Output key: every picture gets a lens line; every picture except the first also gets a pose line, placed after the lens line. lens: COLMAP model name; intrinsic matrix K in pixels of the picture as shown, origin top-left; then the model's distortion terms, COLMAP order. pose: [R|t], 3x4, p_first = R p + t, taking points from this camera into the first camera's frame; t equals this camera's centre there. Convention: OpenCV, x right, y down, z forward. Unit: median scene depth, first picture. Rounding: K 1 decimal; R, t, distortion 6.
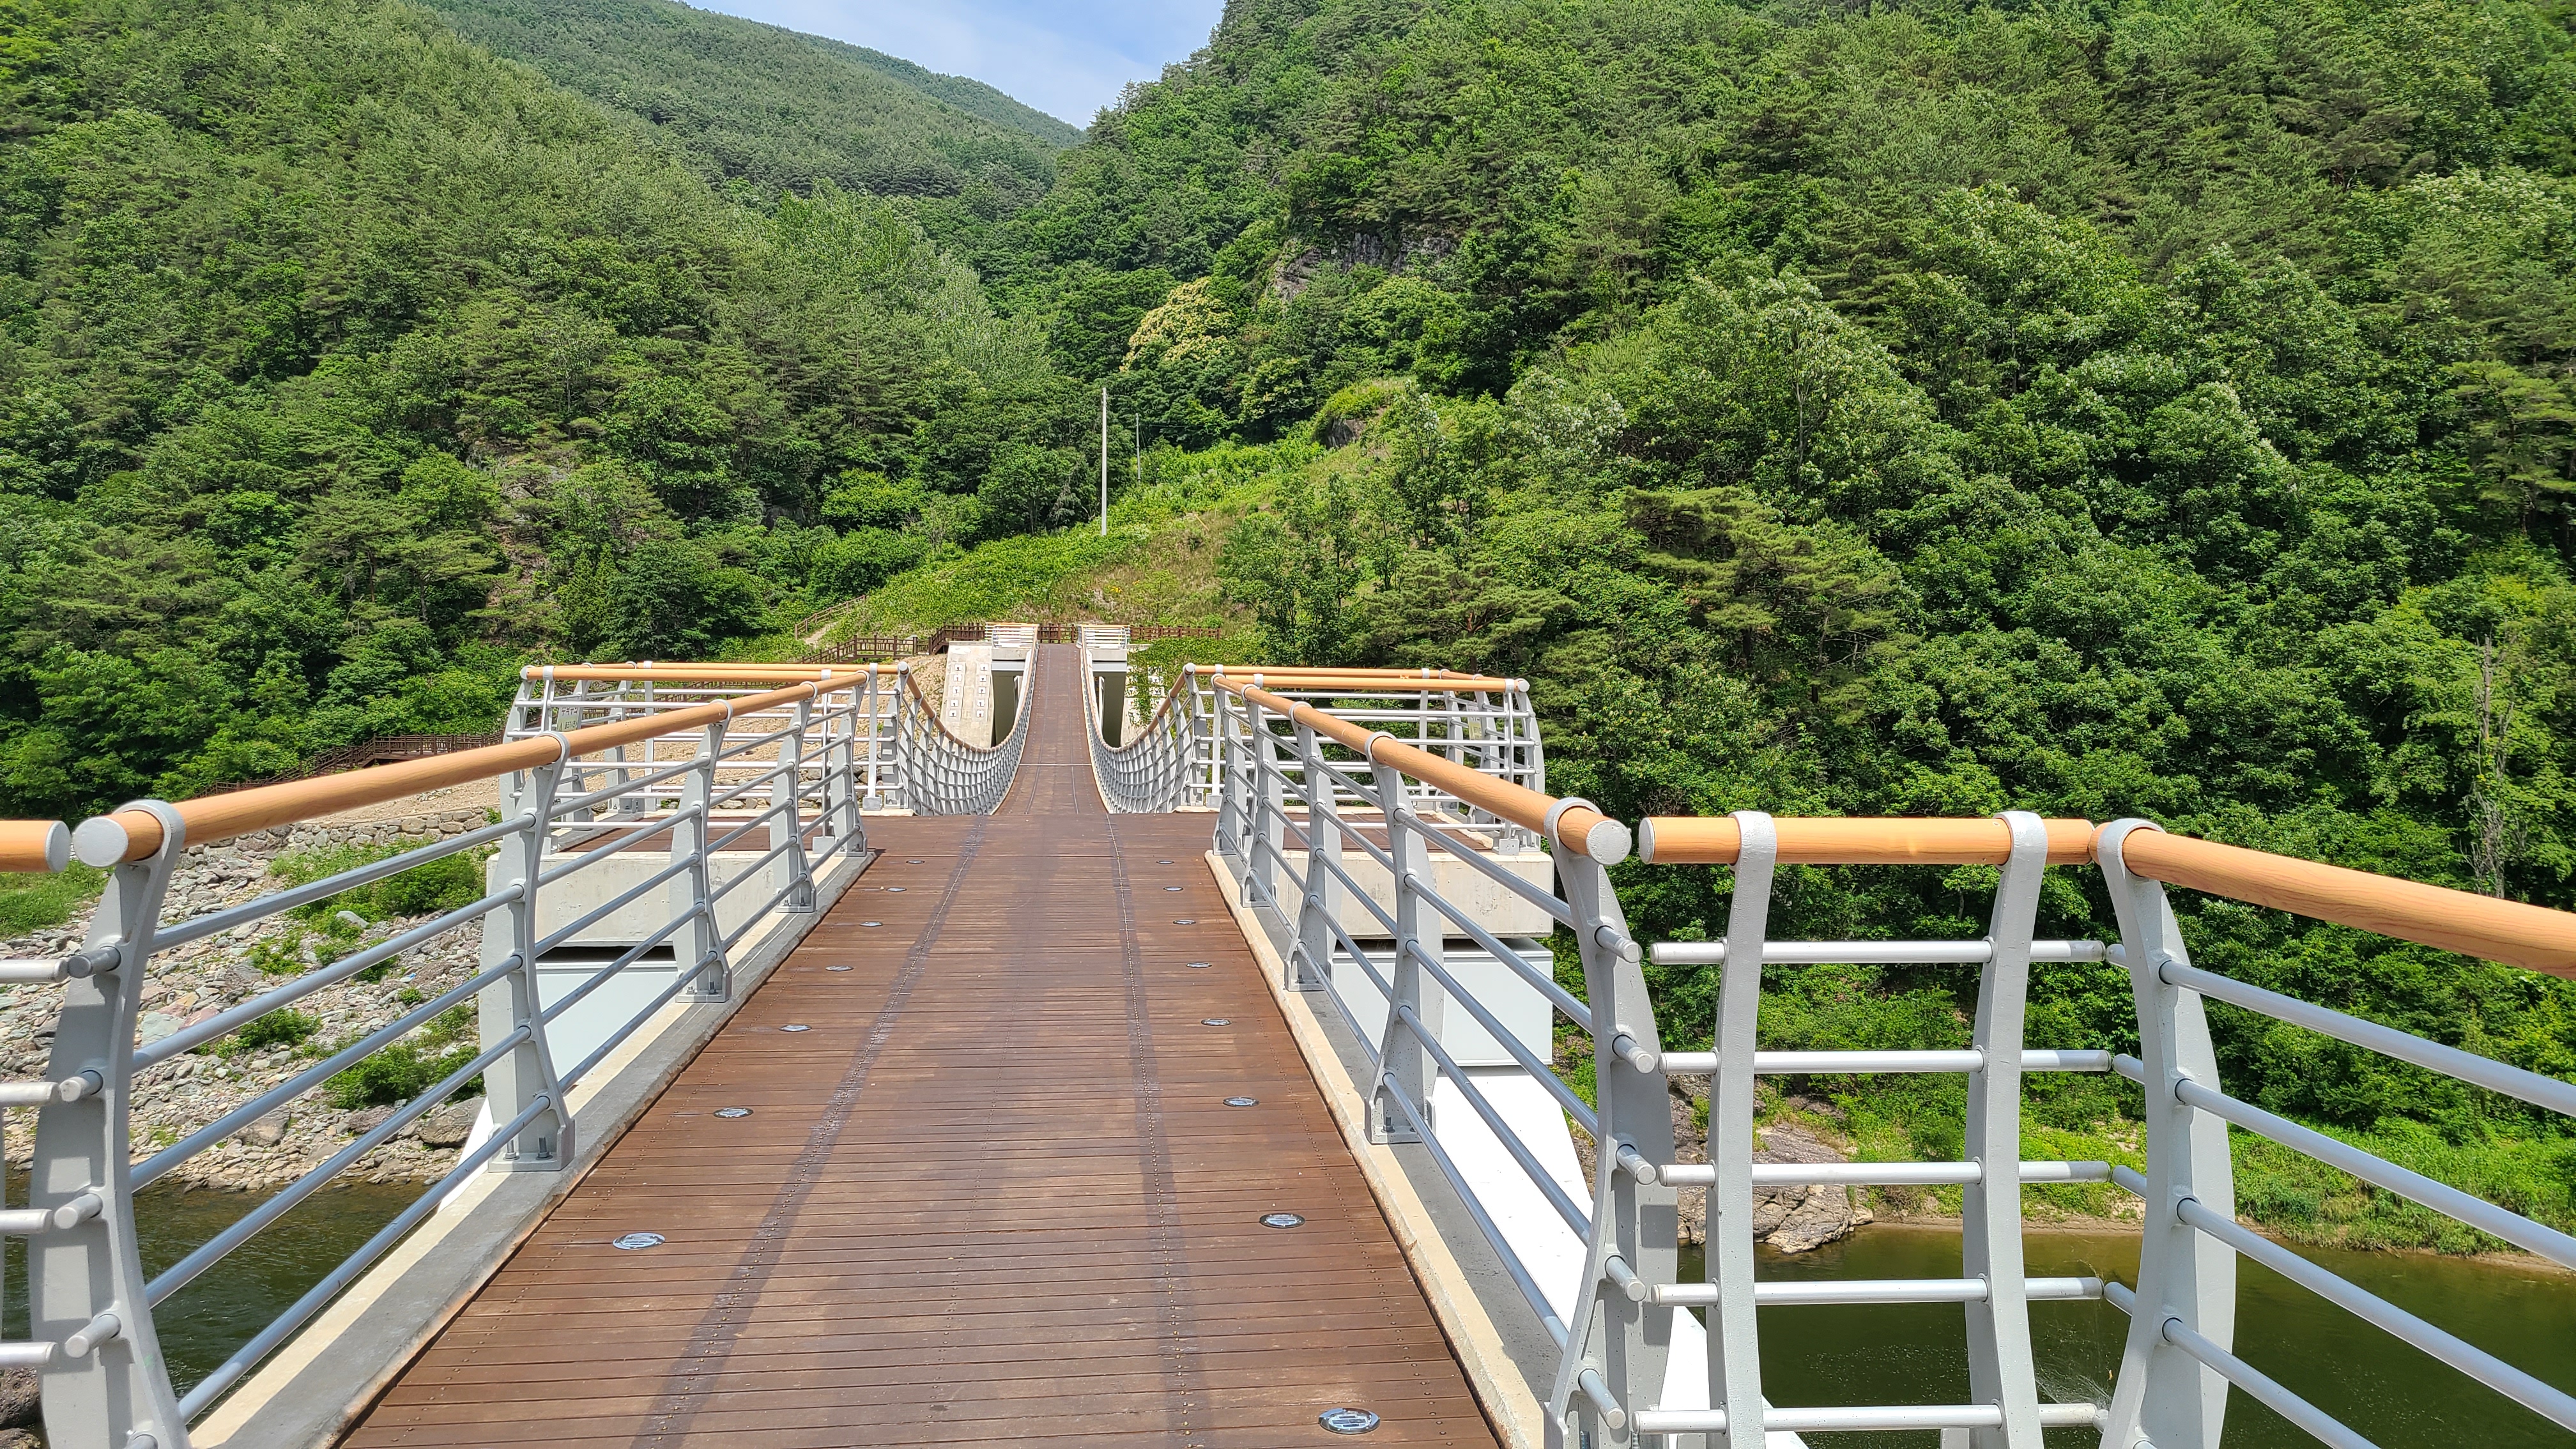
lens RADIAL K [[1881.9, 0, 1319.0], [0, 1881.9, 693.8], [0, 0, 1]] dist [0.044298, -0.035695]
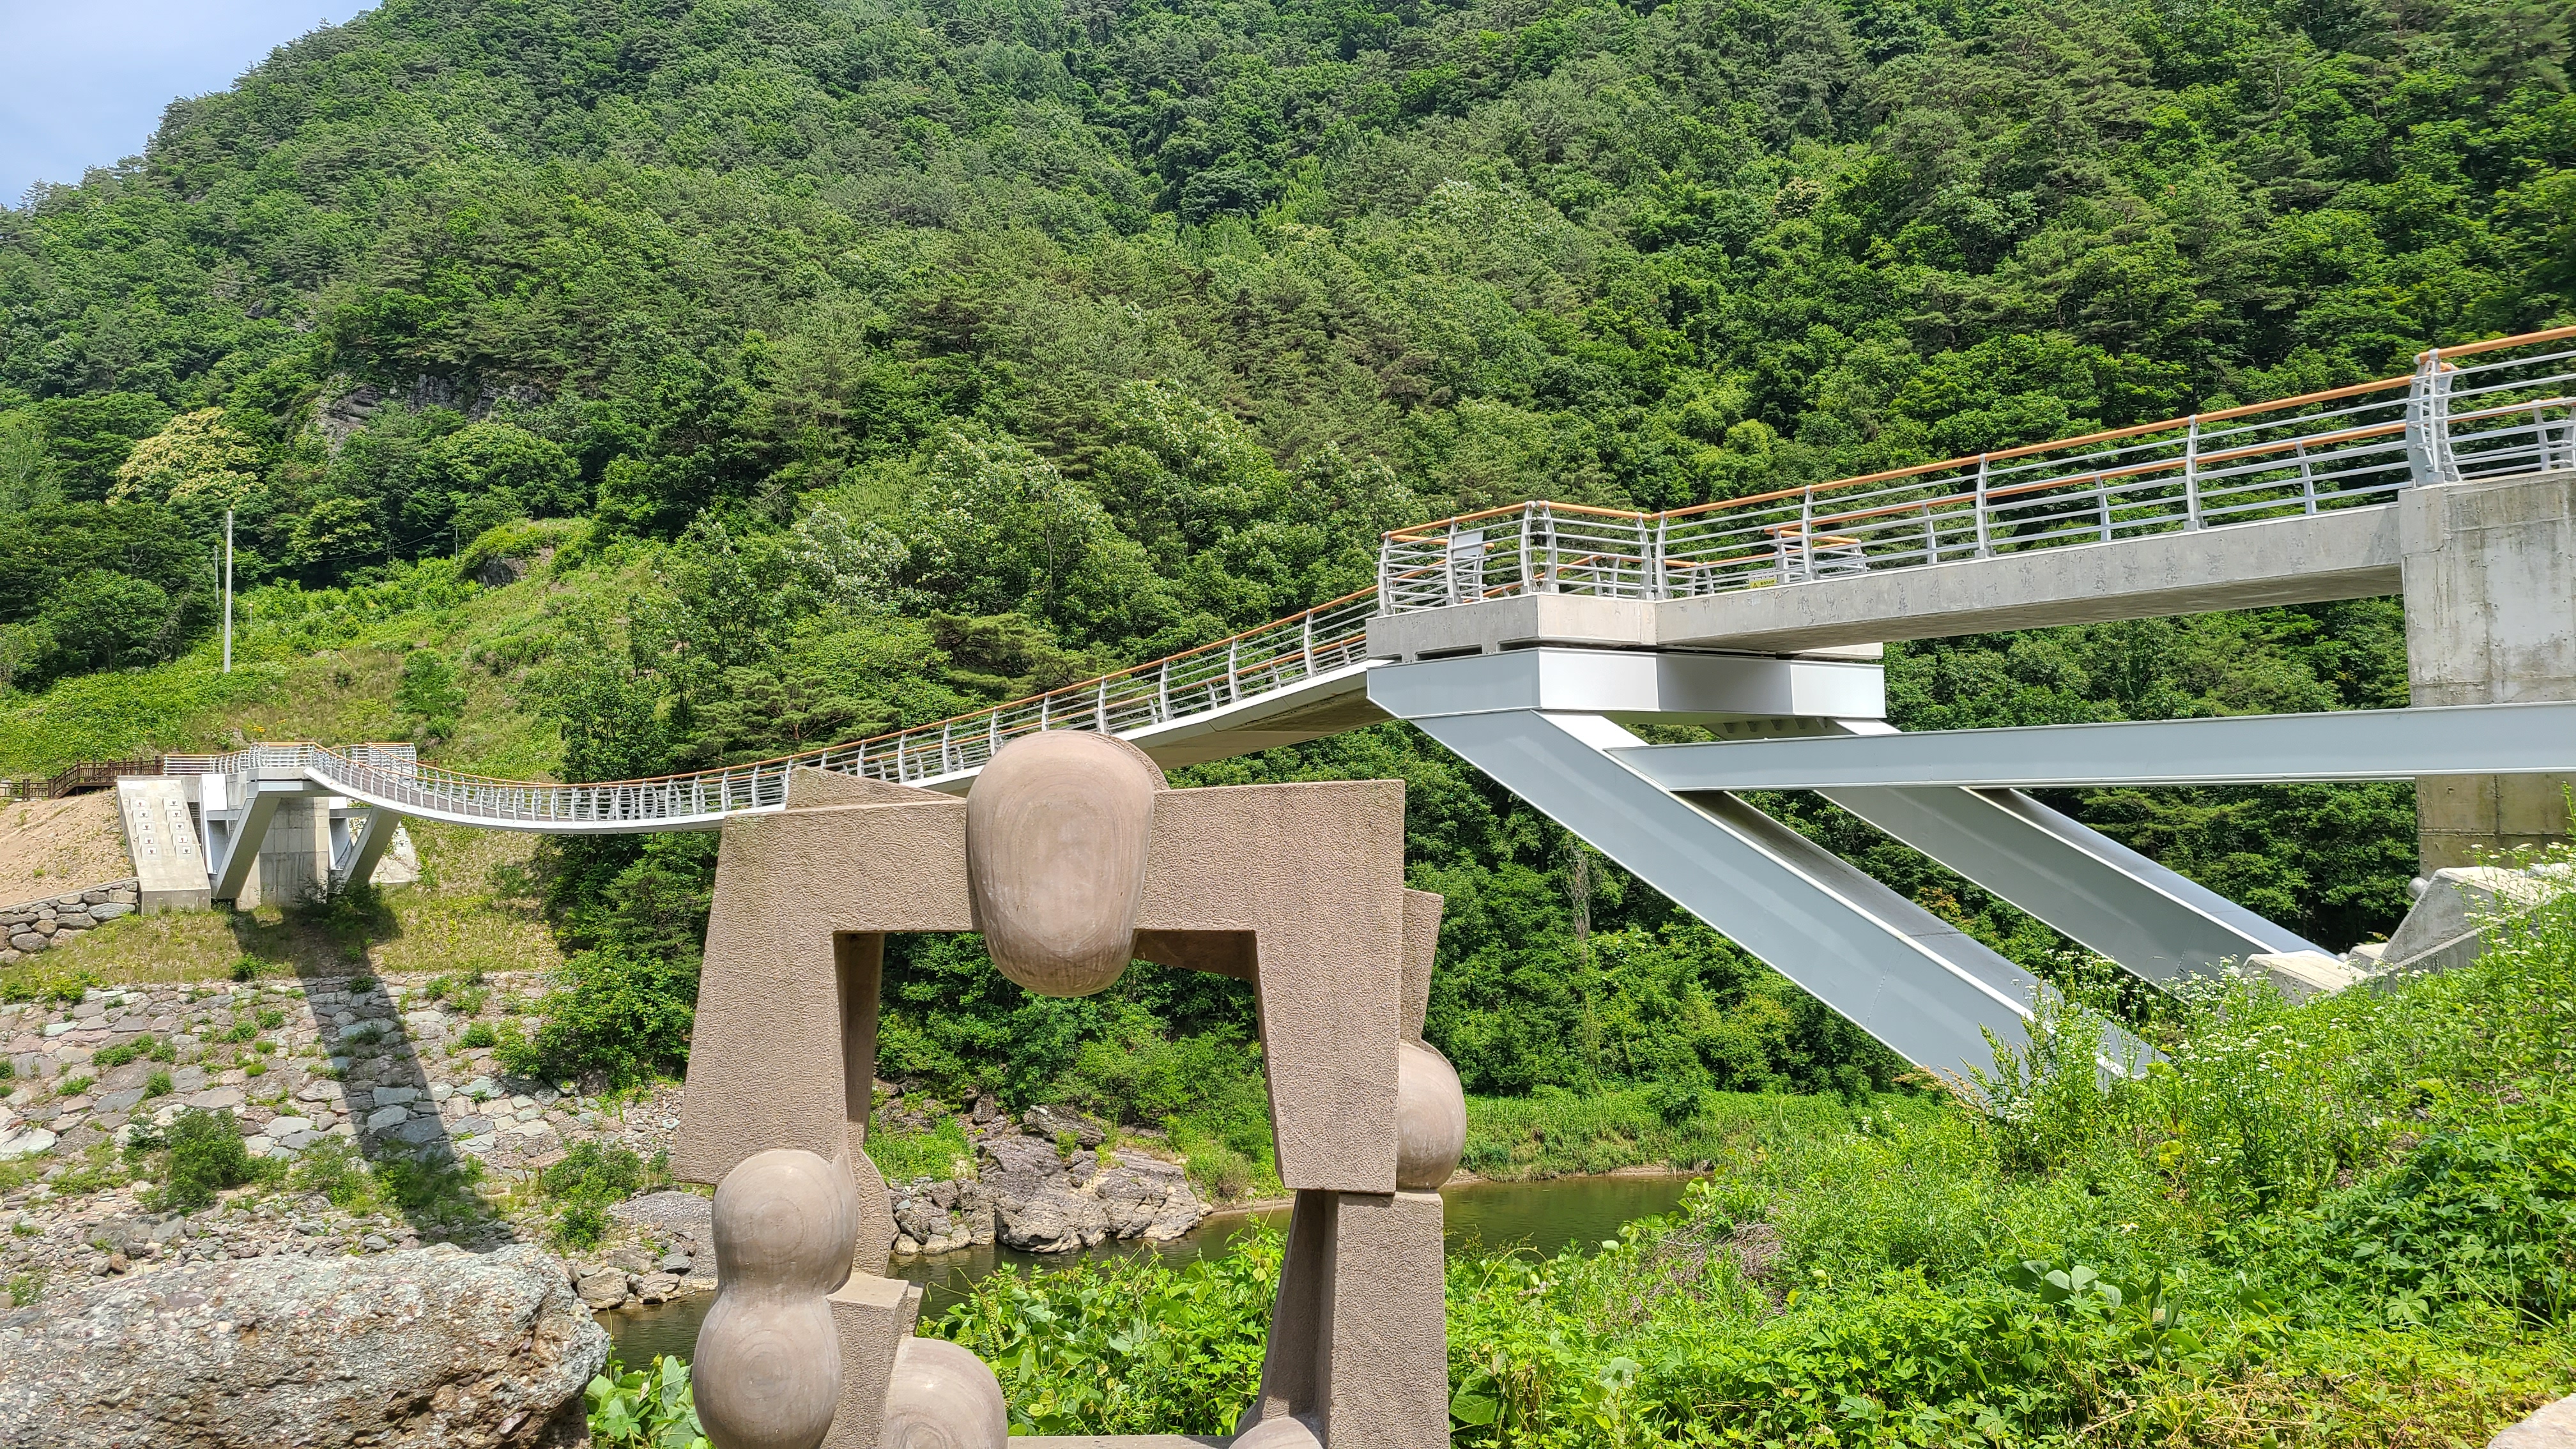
lens RADIAL K [[1881.9, 0, 1293.8], [0, 1881.9, 701.1], [0, 0, 1]] dist [0.044298, -0.035695]
pose [[0.868668, 0.001984, 0.495391, -0.131195], [0.043585, 0.995808, -0.080414, 0.027730], [-0.493474, 0.091445, 0.864940, -0.046992]]
